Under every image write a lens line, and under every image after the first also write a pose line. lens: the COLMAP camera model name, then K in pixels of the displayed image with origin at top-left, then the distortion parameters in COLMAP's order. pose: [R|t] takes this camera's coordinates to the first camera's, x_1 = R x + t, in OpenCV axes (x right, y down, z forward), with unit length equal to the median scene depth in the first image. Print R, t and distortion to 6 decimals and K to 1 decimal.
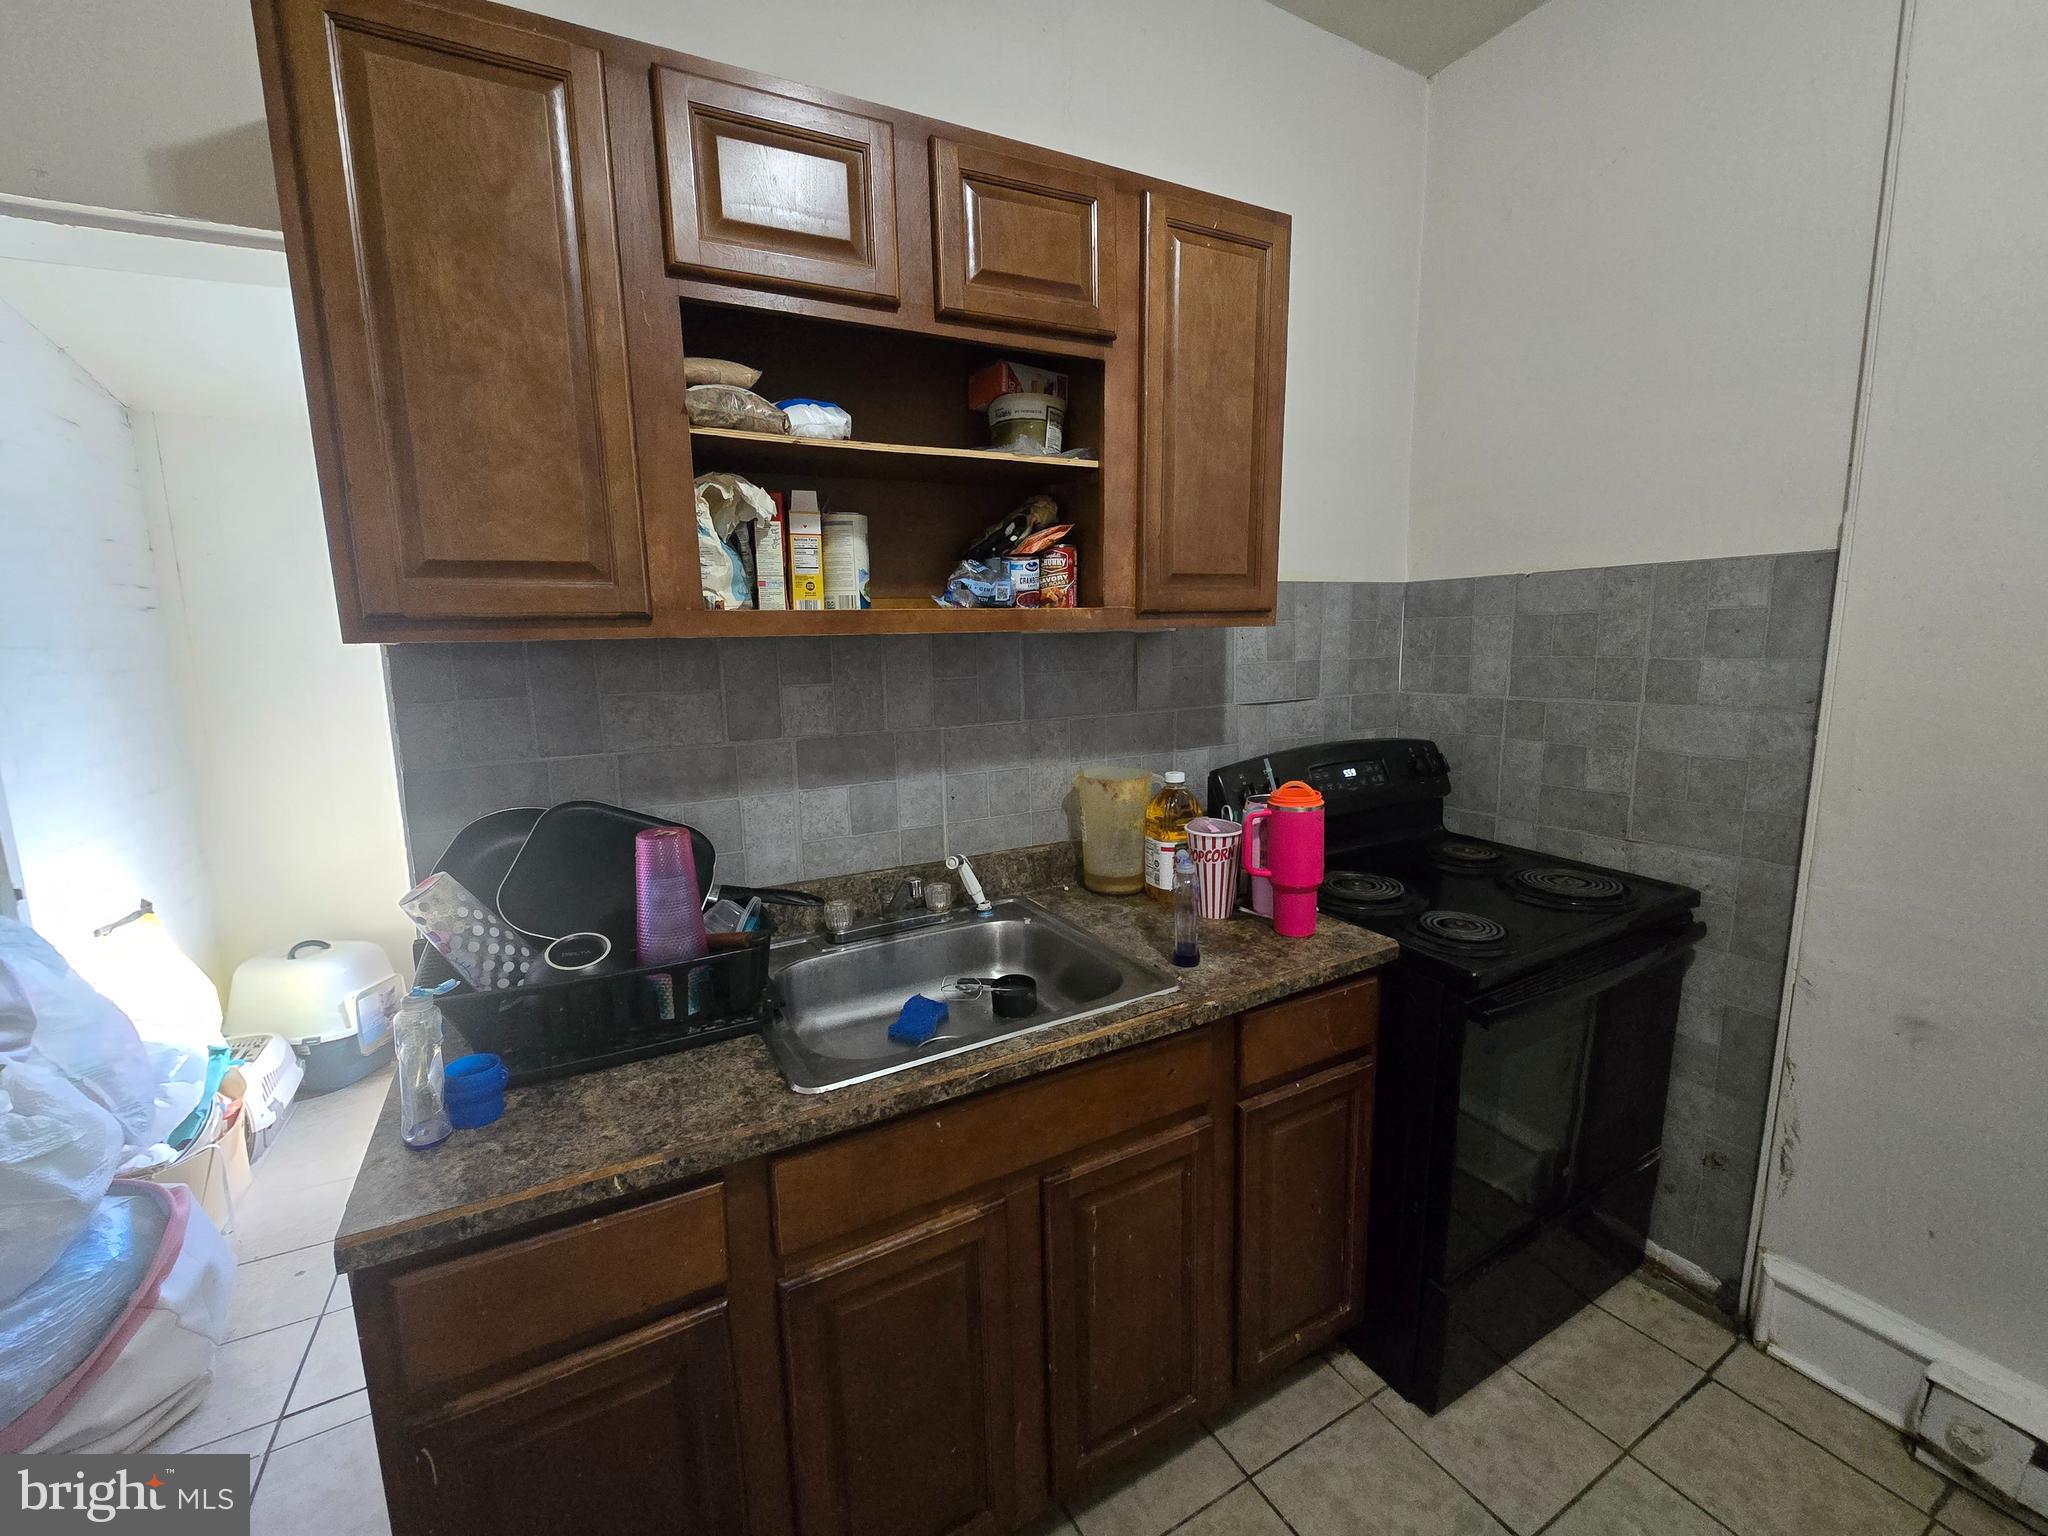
lens RADIAL K [[862.9, 0, 1024.0], [0, 862.9, 768.0], [0, 0, 1]] dist [0.000422, 0.000122]
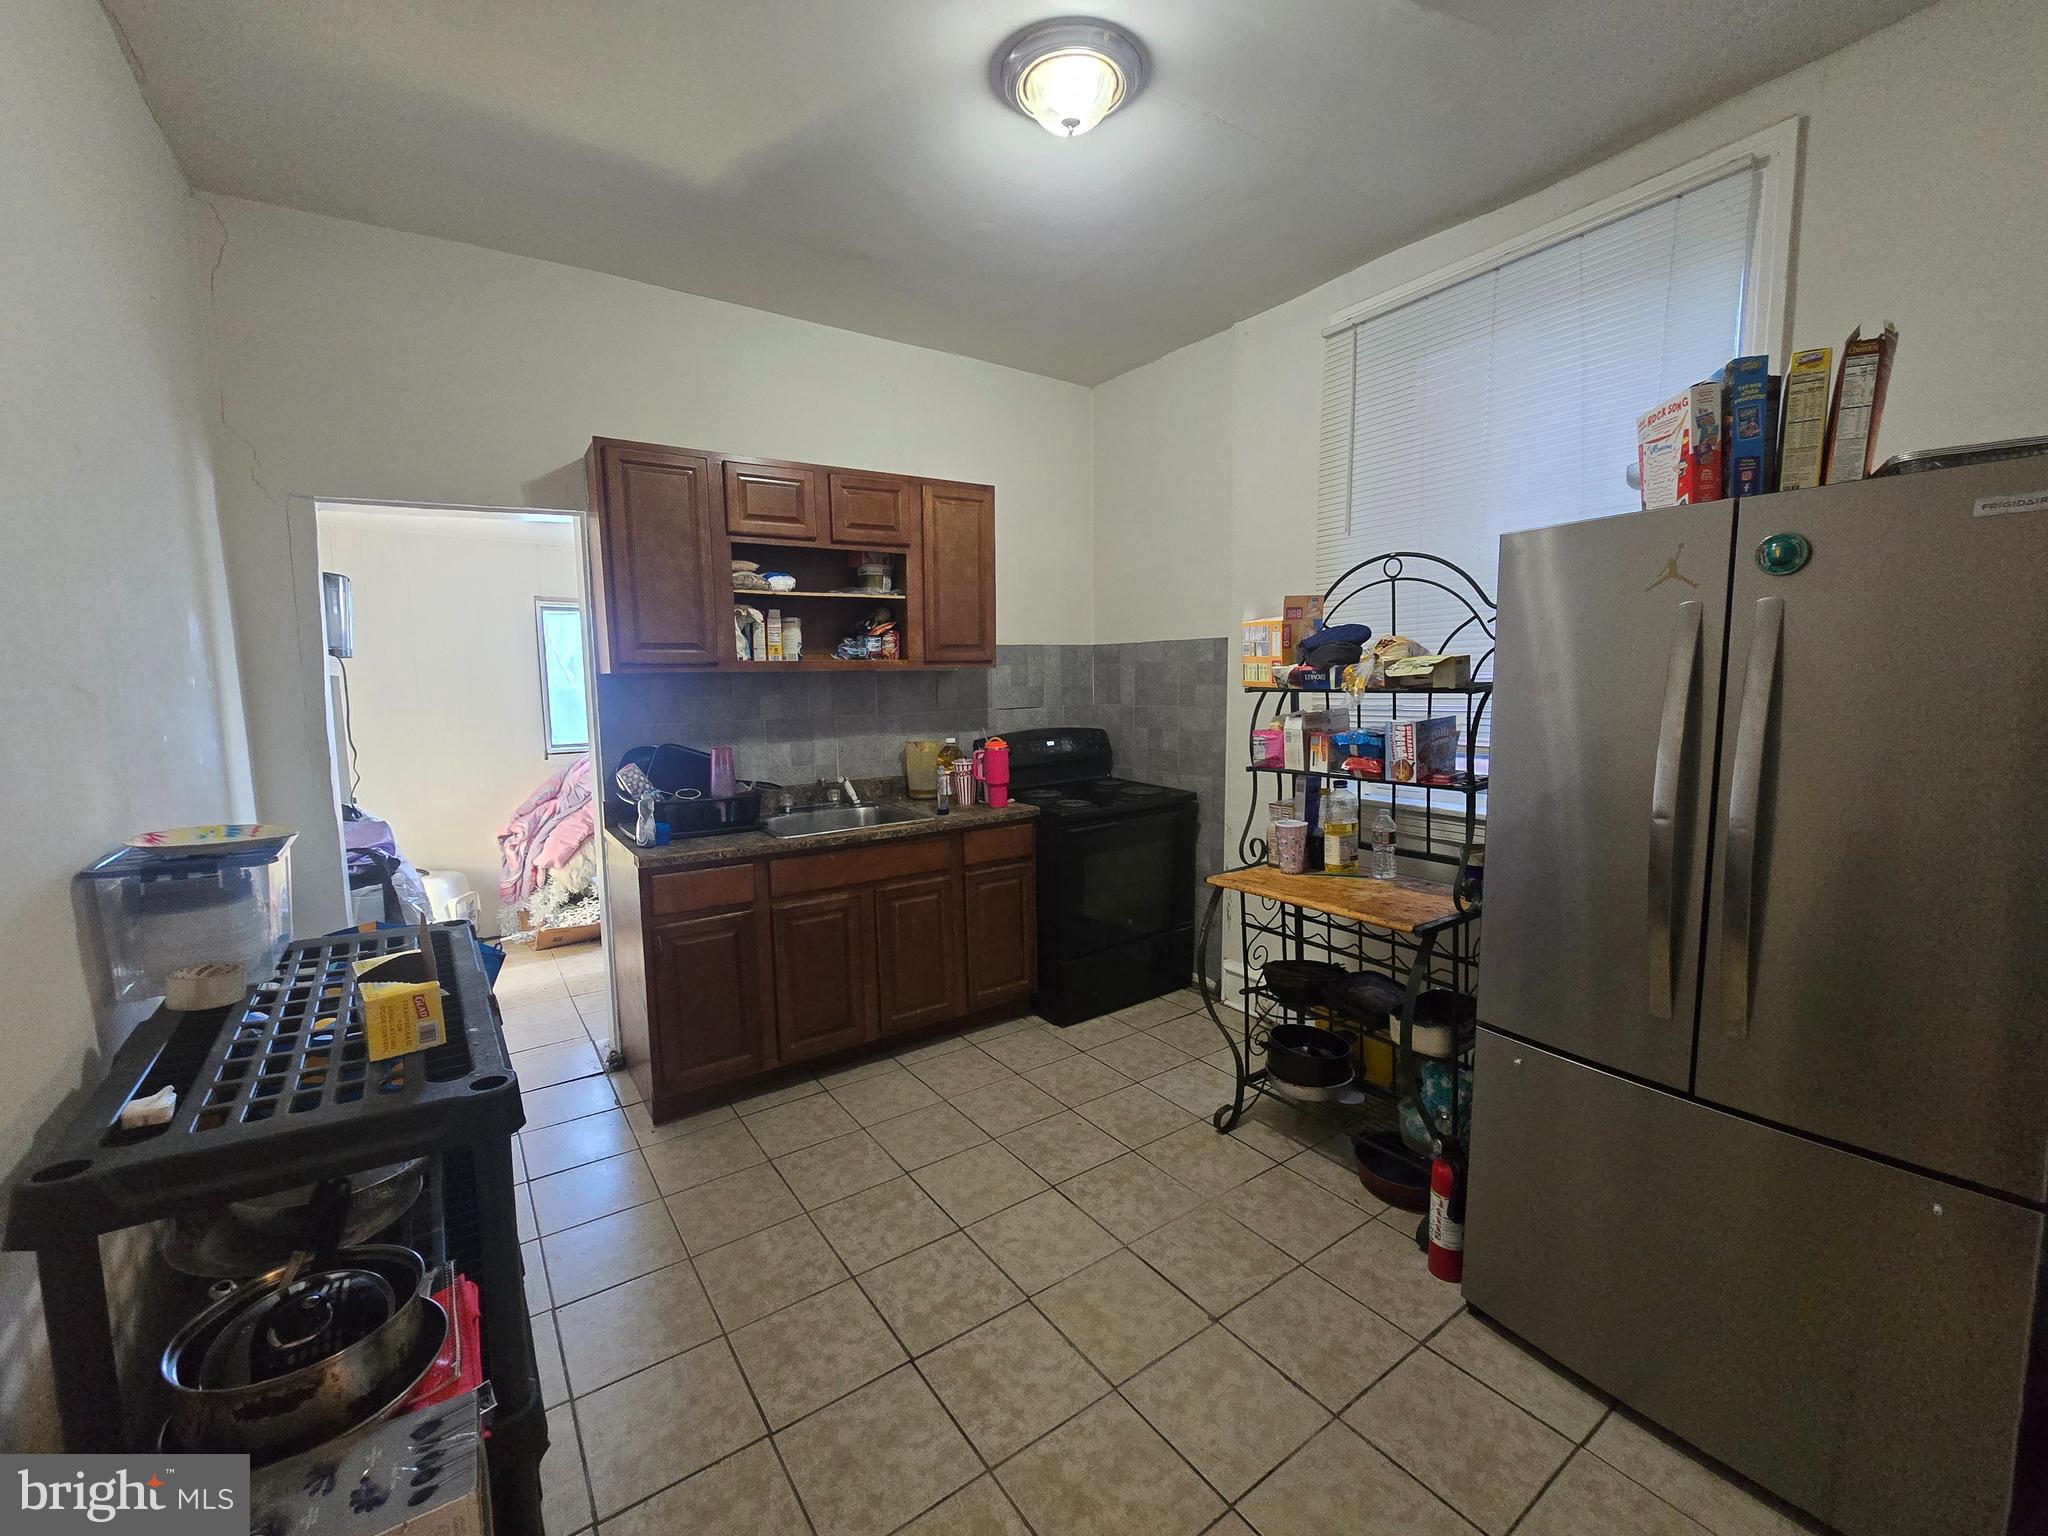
lens RADIAL K [[848.9, 0, 1024.0], [0, 848.9, 768.0], [0, 0, 1]] dist [-0.003540, -0.000142]
pose [[0.994492, -0.004350, 0.104727, 0.152481], [0.008435, 0.999219, -0.038600, 0.175525], [-0.104477, 0.039271, 0.993752, -1.166592]]
